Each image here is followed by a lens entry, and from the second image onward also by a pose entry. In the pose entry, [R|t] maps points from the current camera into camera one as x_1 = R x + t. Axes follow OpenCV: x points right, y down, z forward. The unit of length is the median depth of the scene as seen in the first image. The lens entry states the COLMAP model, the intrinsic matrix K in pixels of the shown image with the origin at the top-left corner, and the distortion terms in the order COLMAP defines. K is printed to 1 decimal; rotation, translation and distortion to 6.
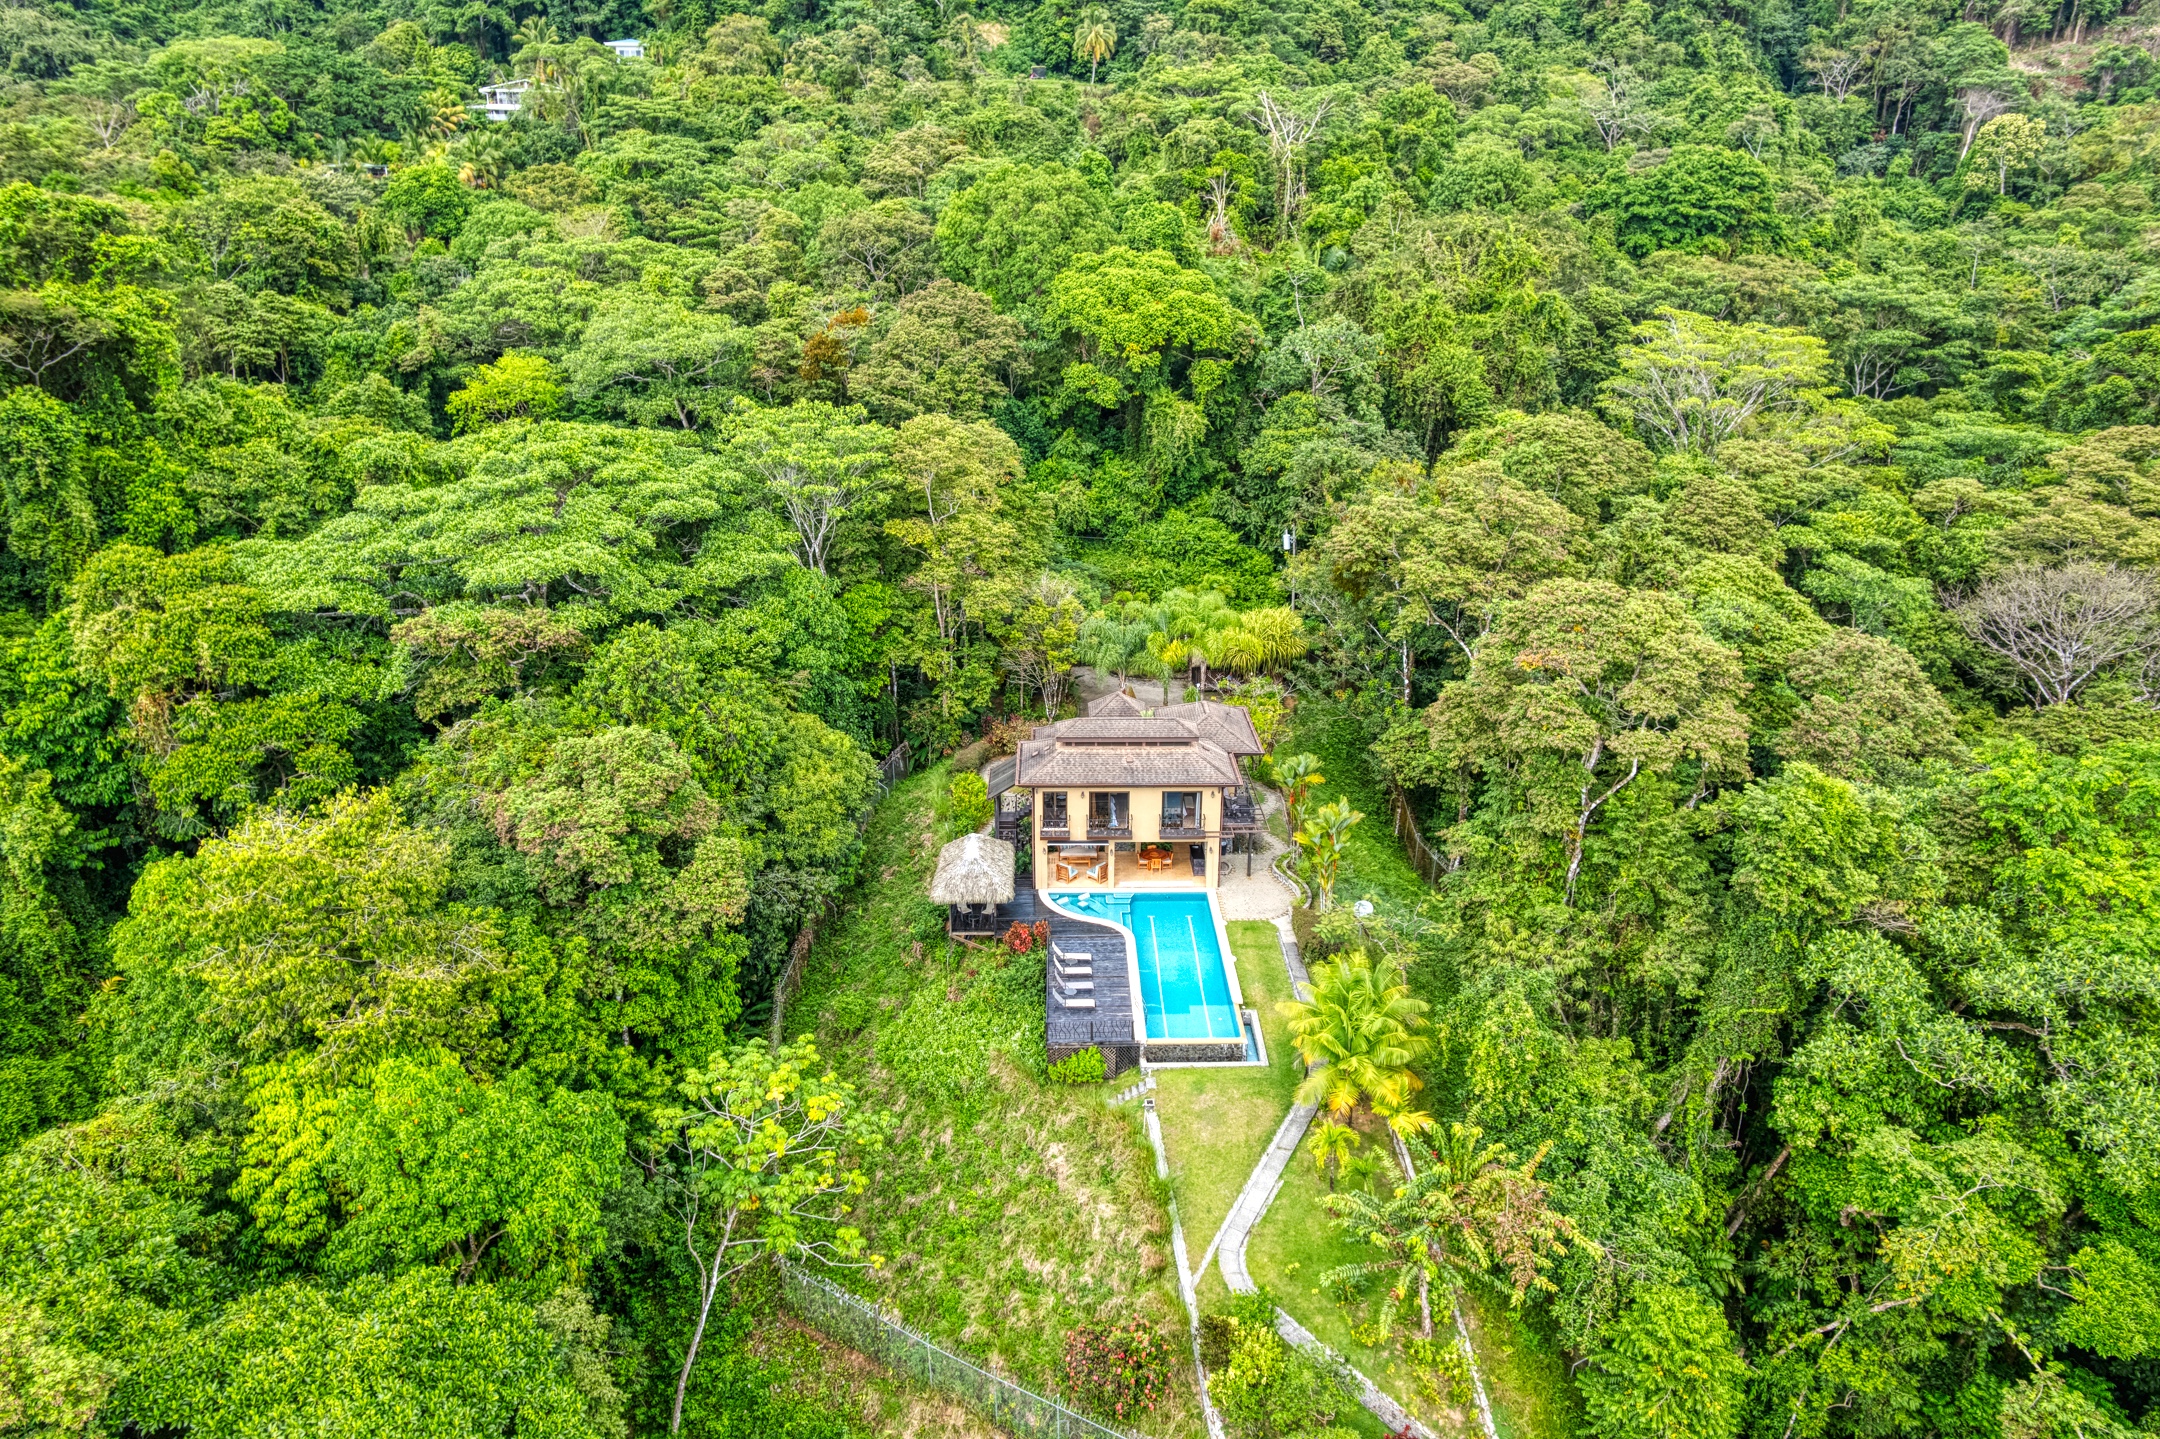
lens RADIAL K [[1358.7, 0, 1080.0], [0, 1358.7, 719.5], [0, 0, 1]] dist [-0.076687, 0.055747]
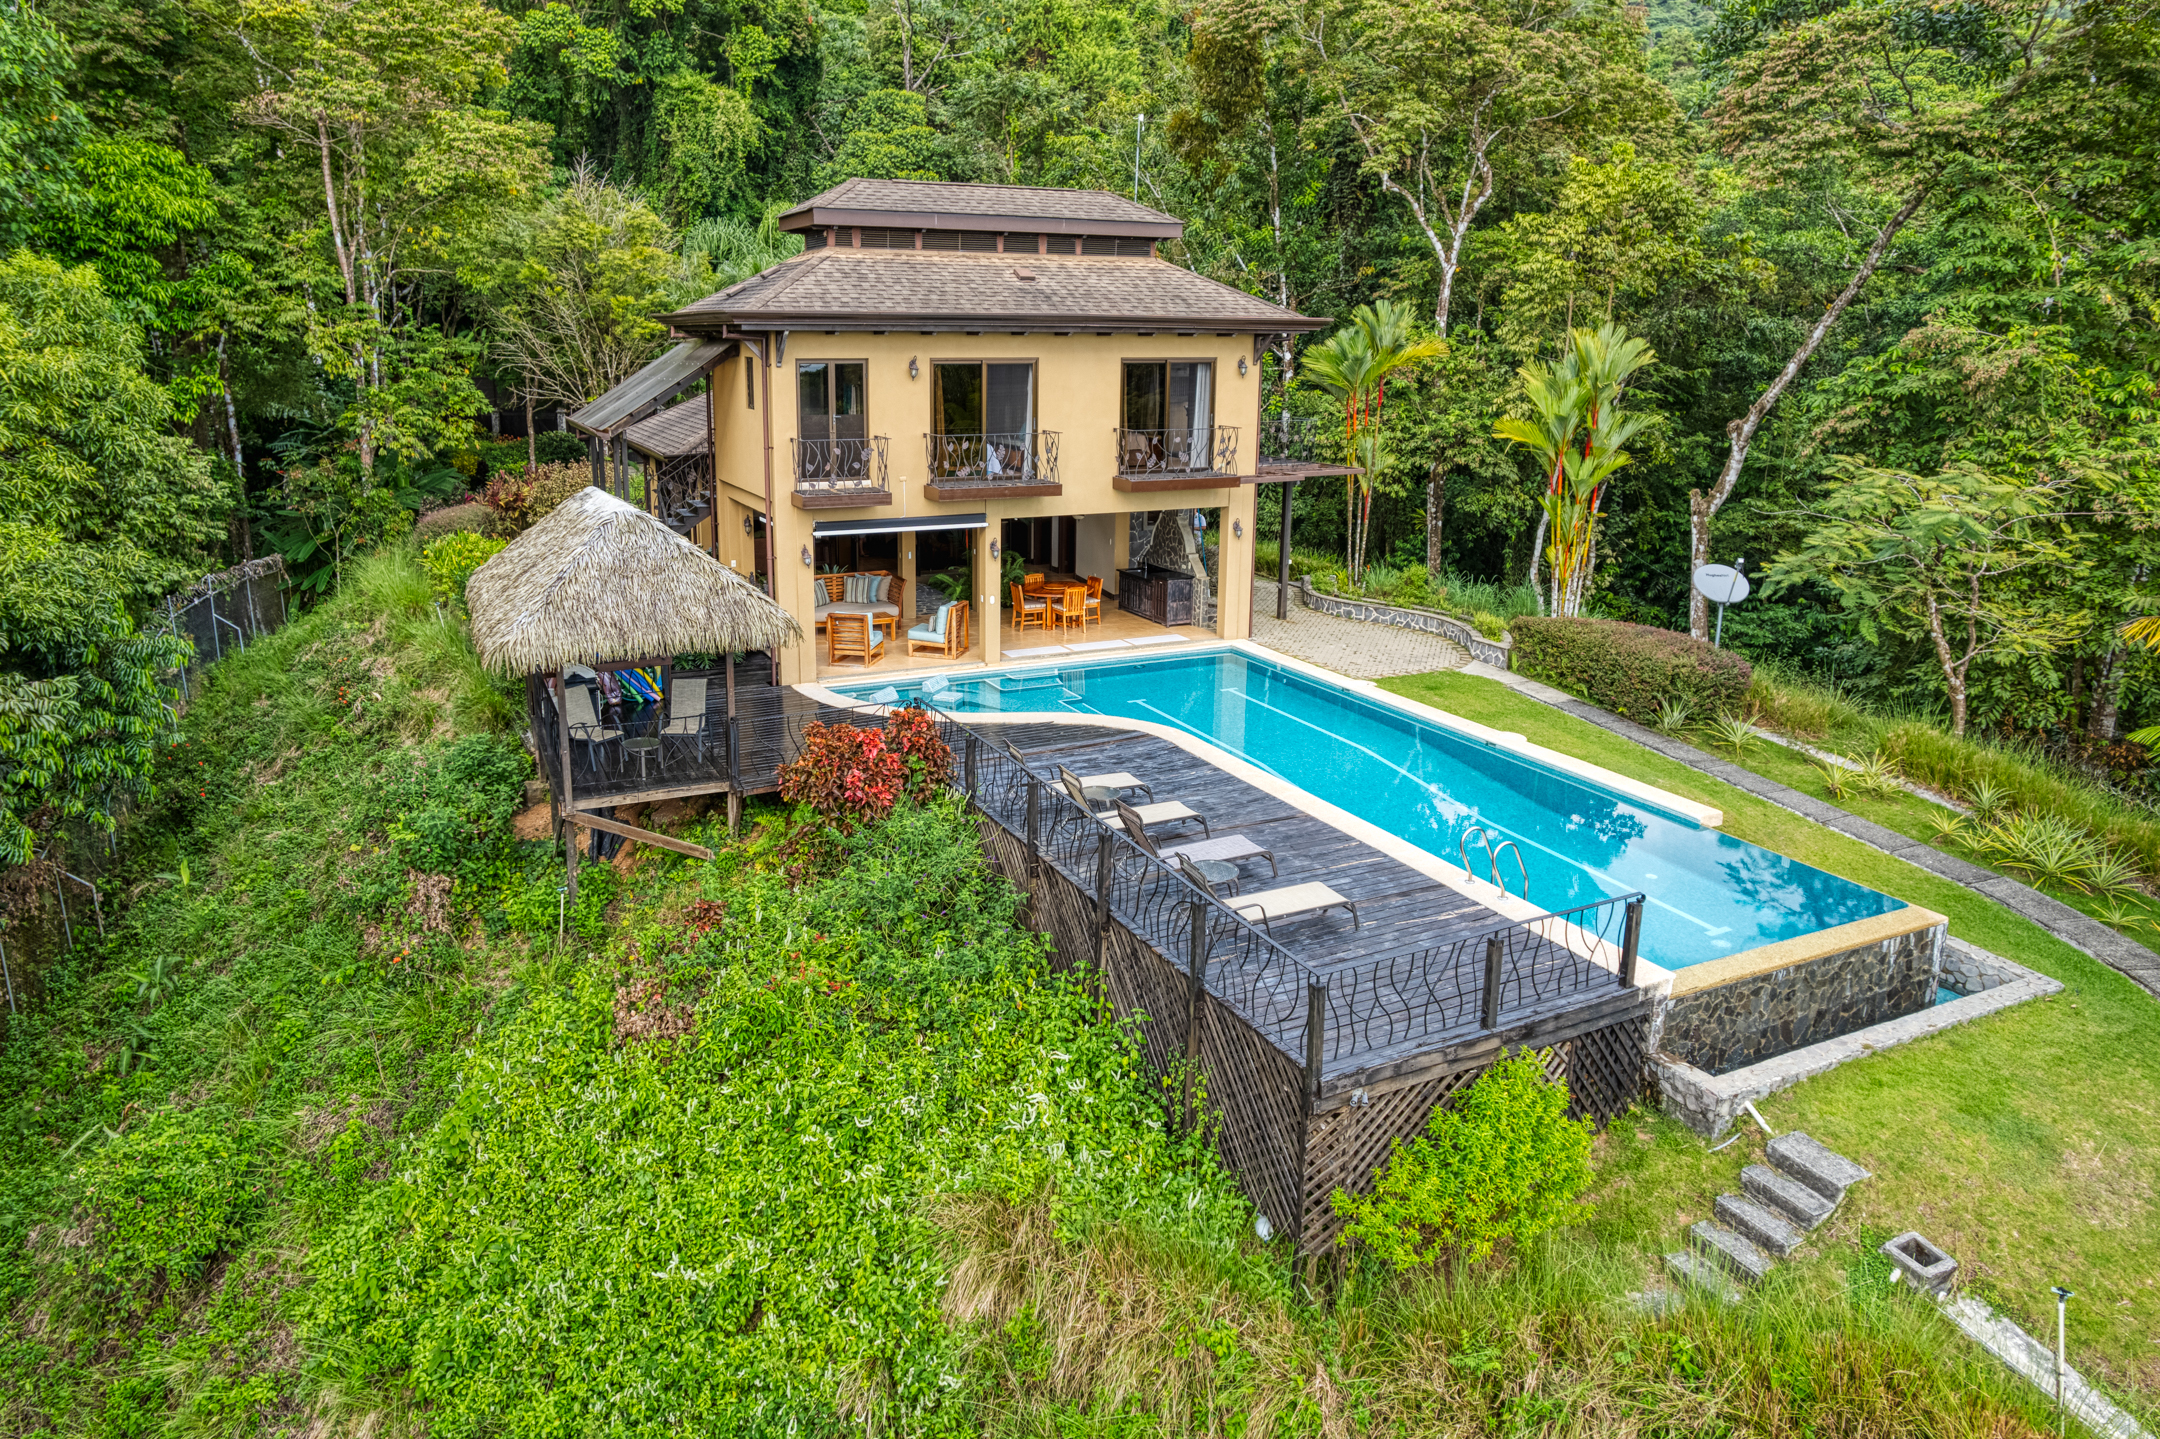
lens RADIAL K [[1358.7, 0, 1080.0], [0, 1358.7, 719.5], [0, 0, 1]] dist [-0.076687, 0.055747]
pose [[0.901404, -0.109309, 0.418955, -0.108212], [0.131617, 0.990995, -0.024621, 0.154051], [-0.412491, 0.077335, 0.907673, 0.685807]]
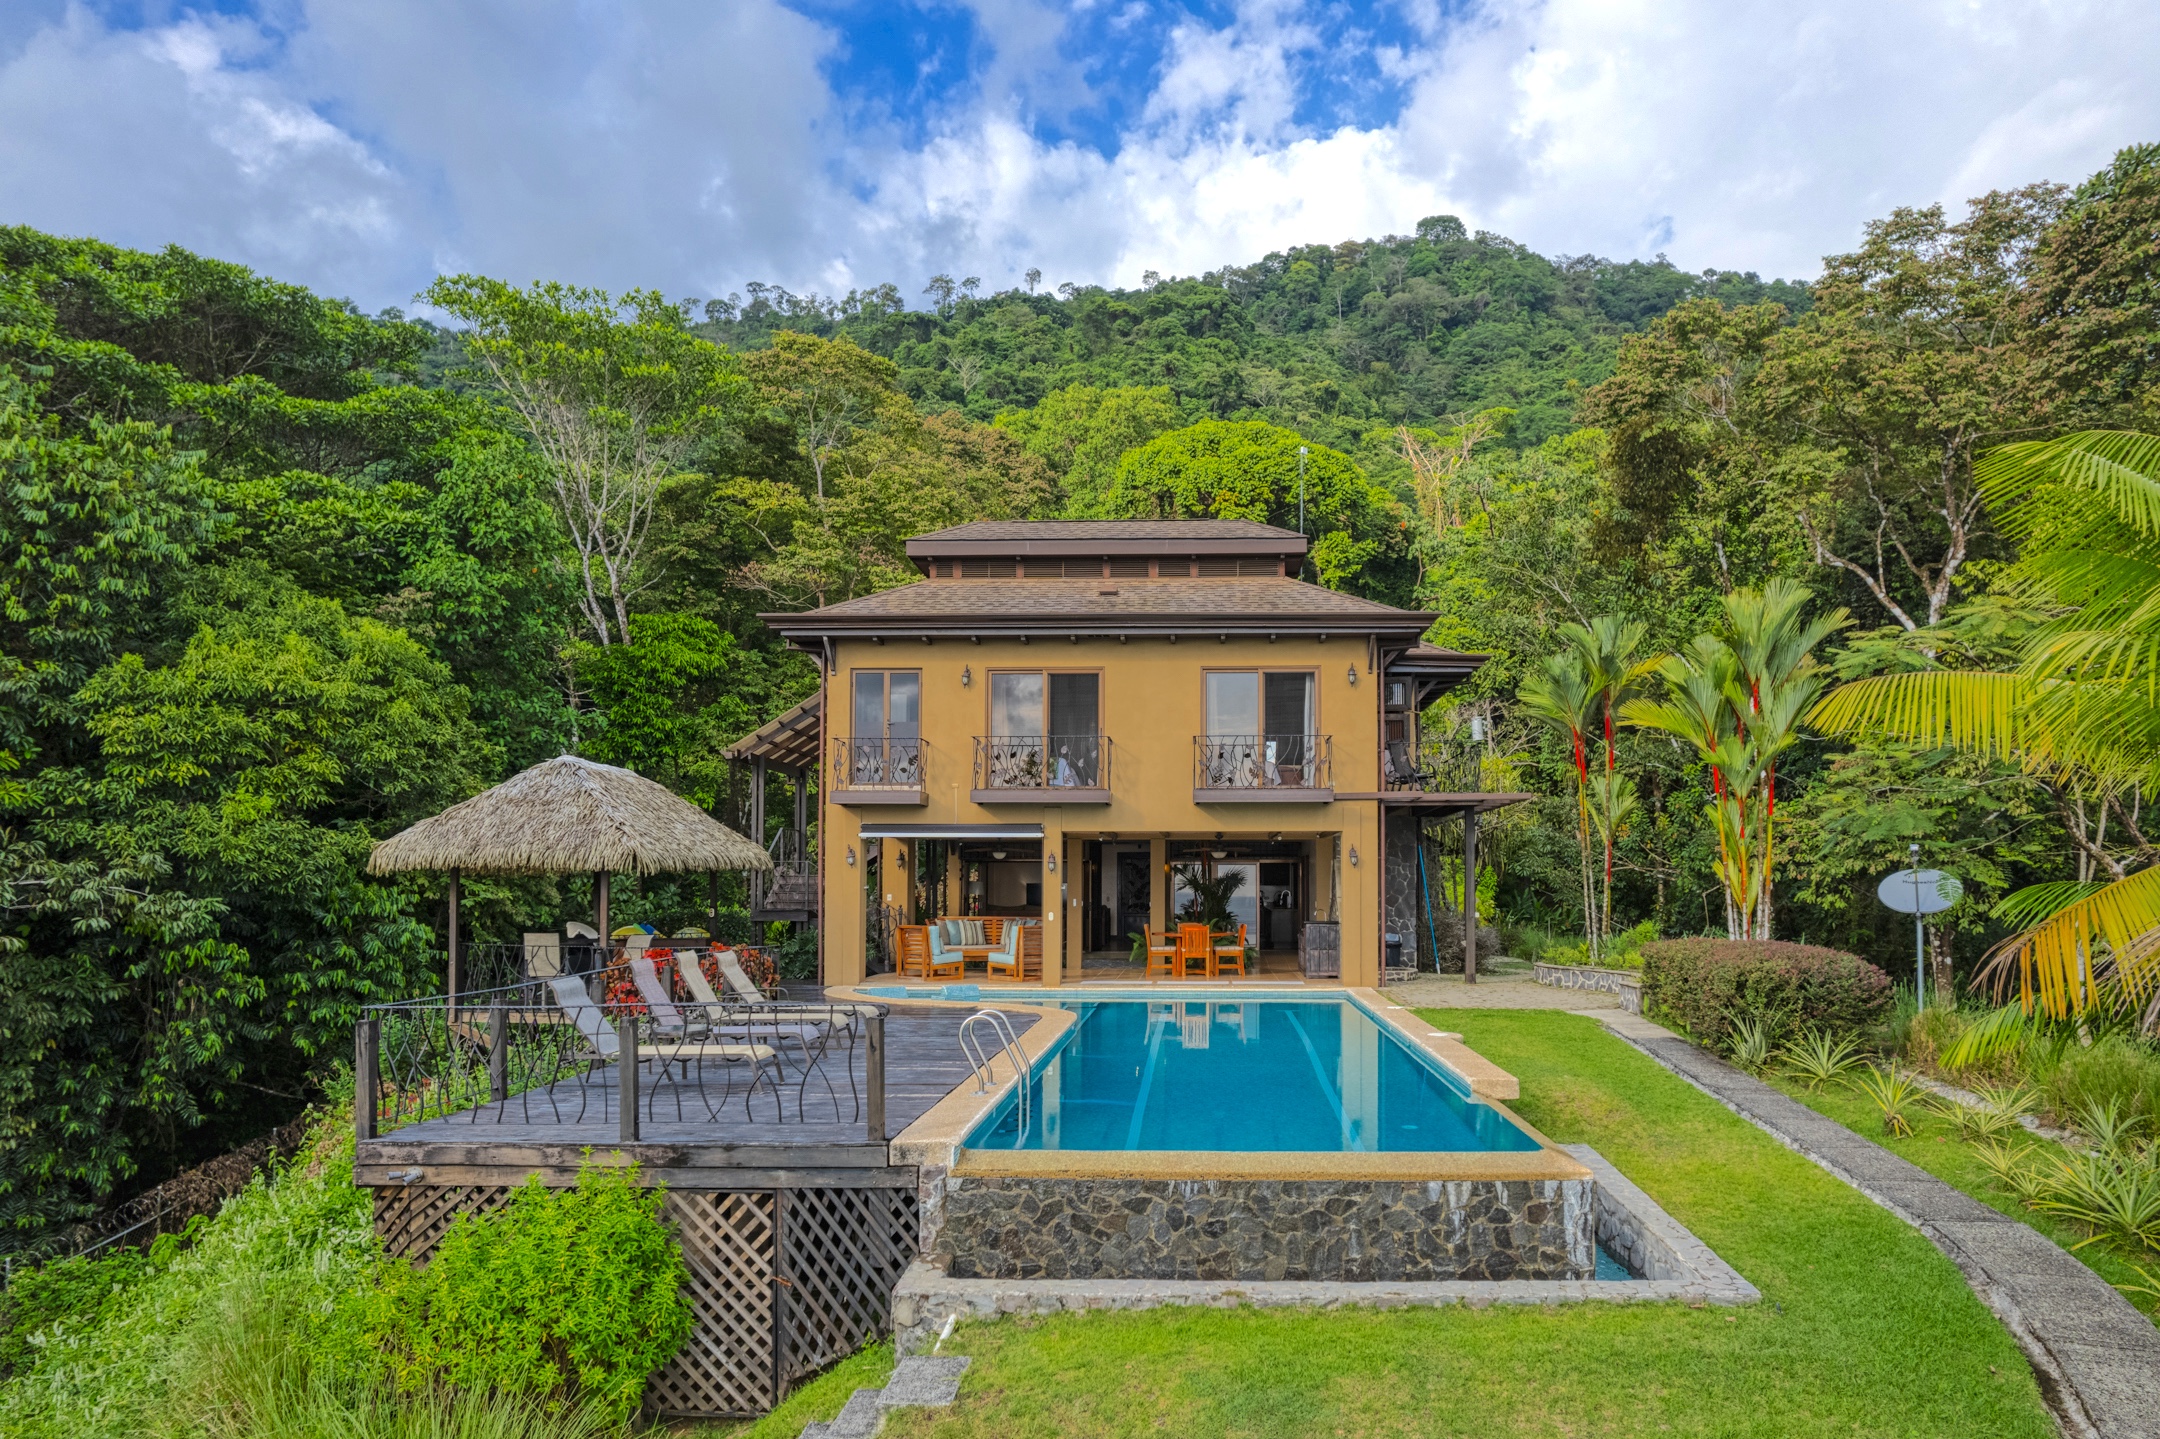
lens RADIAL K [[1395.5, 0, 1078.7], [0, 1395.5, 834.9], [0, 0, 1]] dist [-0.077077, 0.064355]
pose [[0.999694, 0.000769, -0.024741, 0.039370], [-0.008973, 0.942796, -0.333249, 0.206814], [0.023069, 0.333369, 0.942514, 0.685709]]
